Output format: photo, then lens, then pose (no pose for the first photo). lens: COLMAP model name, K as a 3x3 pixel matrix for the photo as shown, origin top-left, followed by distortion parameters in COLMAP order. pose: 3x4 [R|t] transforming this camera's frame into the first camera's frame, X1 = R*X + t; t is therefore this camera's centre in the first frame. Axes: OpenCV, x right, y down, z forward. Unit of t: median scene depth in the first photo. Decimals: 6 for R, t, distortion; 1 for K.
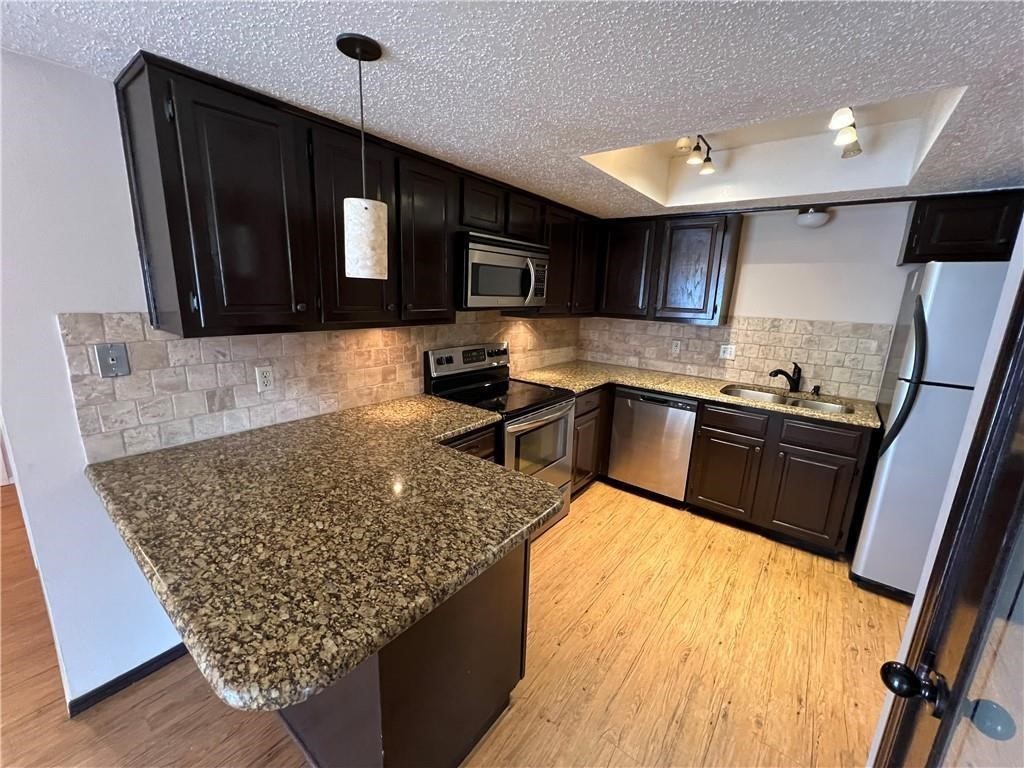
lens RADIAL K [[411.8, 0, 511.8], [0, 411.8, 383.6], [0, 0, 1]] dist [-0.001307, -0.000089]
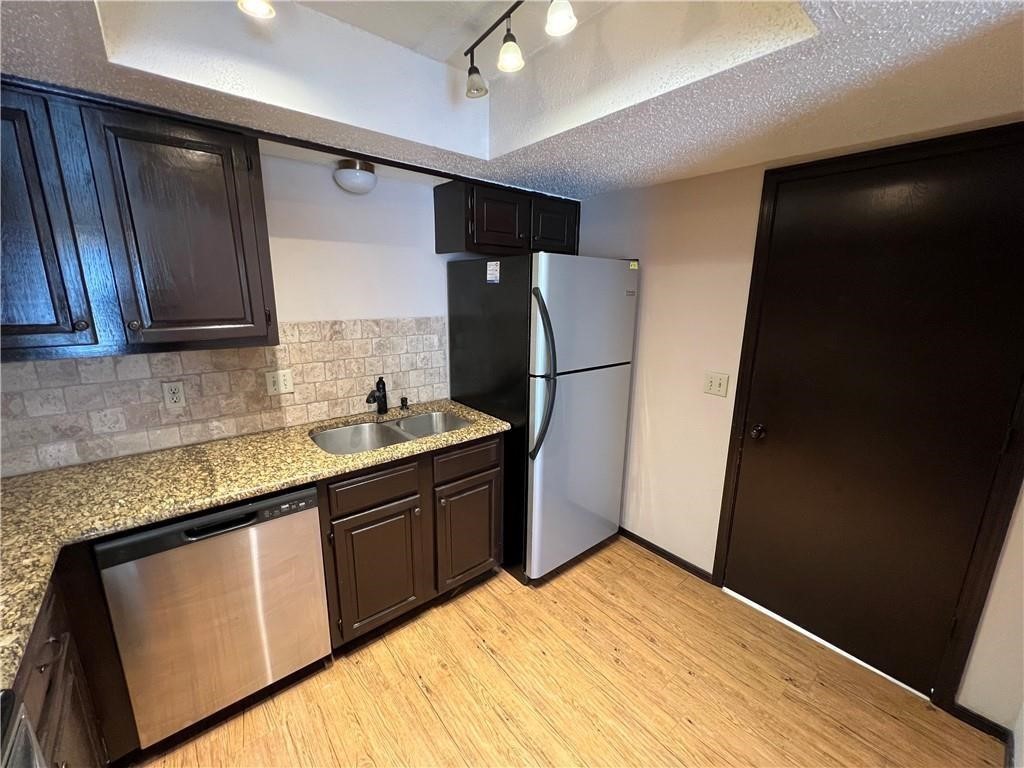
lens RADIAL K [[411.8, 0, 511.7], [0, 411.8, 383.7], [0, 0, 1]] dist [-0.001307, -0.000089]
pose [[0.213744, -0.249663, 0.944448, 0.021767], [0.209242, 0.956053, 0.205376, -0.142252], [-0.954218, 0.153721, 0.256591, 0.570938]]
